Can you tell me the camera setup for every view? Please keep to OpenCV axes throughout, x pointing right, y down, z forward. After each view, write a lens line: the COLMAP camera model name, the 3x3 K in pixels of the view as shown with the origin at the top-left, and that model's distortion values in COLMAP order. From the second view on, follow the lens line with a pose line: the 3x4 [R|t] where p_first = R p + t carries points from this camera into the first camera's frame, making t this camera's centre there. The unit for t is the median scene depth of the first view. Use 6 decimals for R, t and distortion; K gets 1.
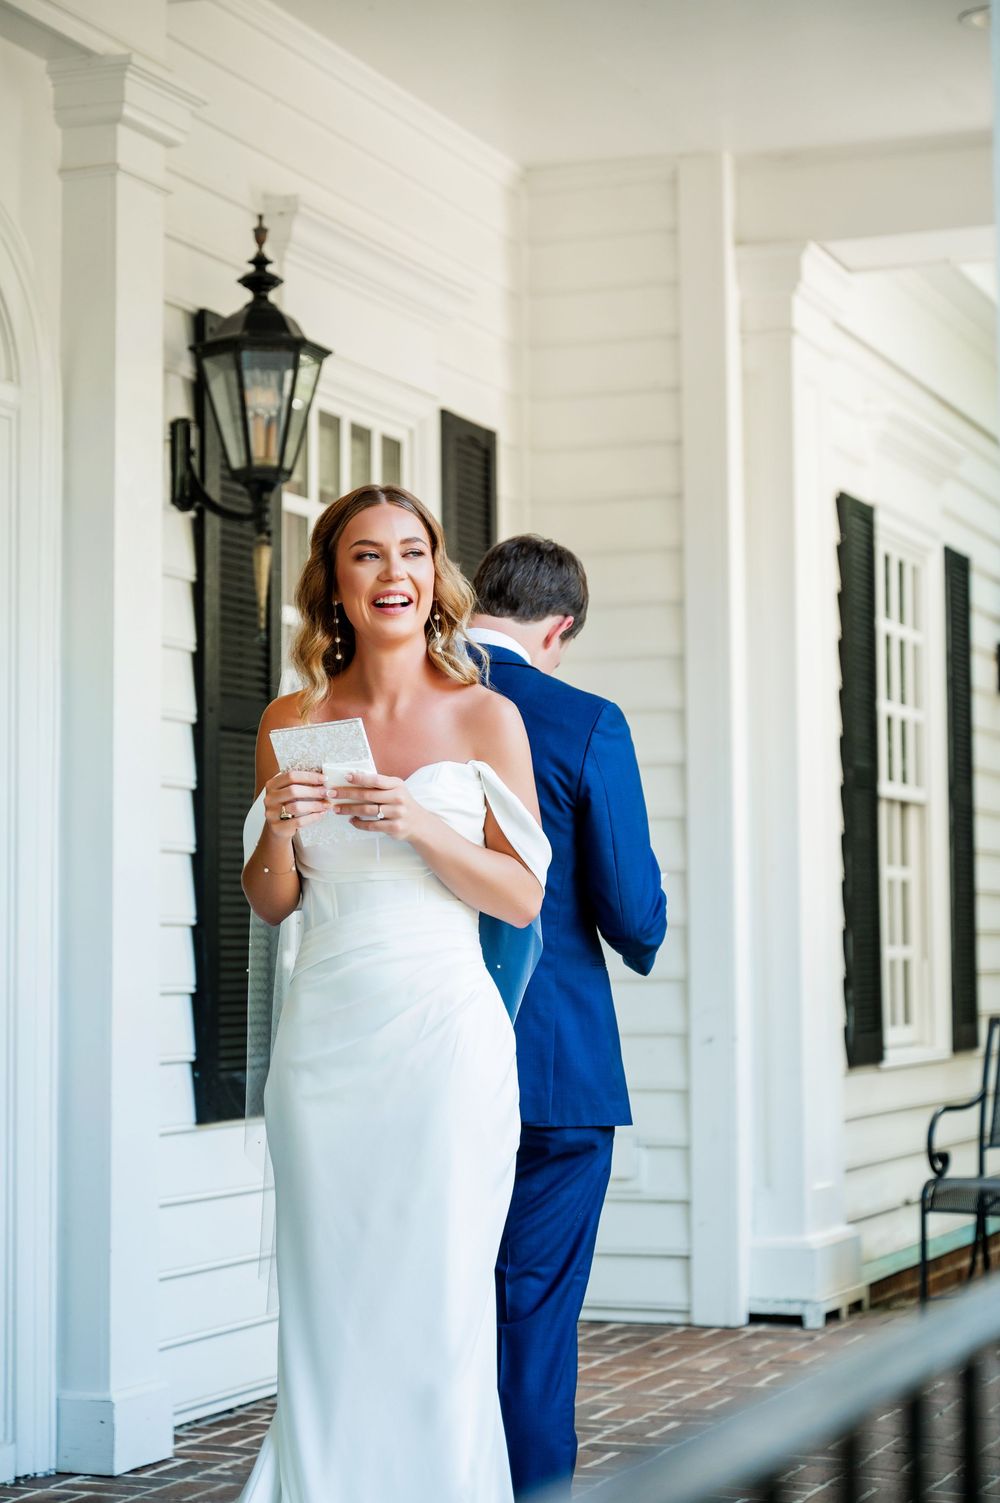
lens RADIAL K [[2841.1, 0, 503.7], [0, 2841.1, 751.6], [0, 0, 1]] dist [-0.005870, 0.000000]
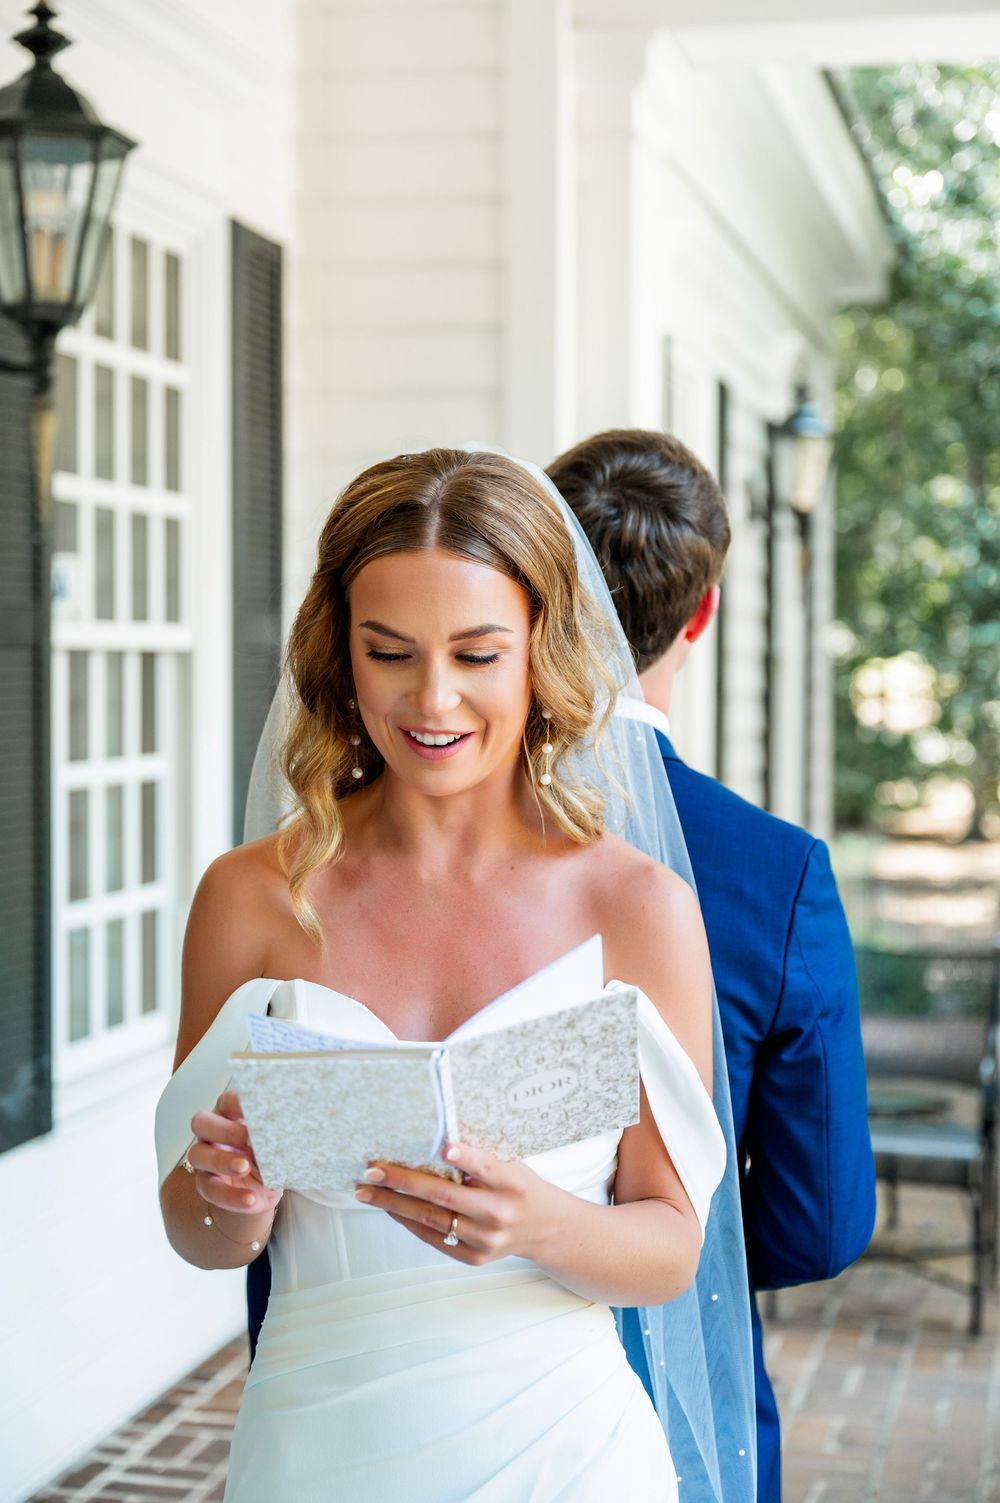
lens RADIAL K [[2726.9, 0, 493.2], [0, 2726.9, 754.4], [0, 0, 1]] dist [0.138419, 0.000000]
pose [[0.992703, 0.019402, 0.119011, -0.051172], [-0.029031, 0.996395, 0.079716, -0.042724], [-0.117035, -0.082589, 0.989688, 0.268533]]
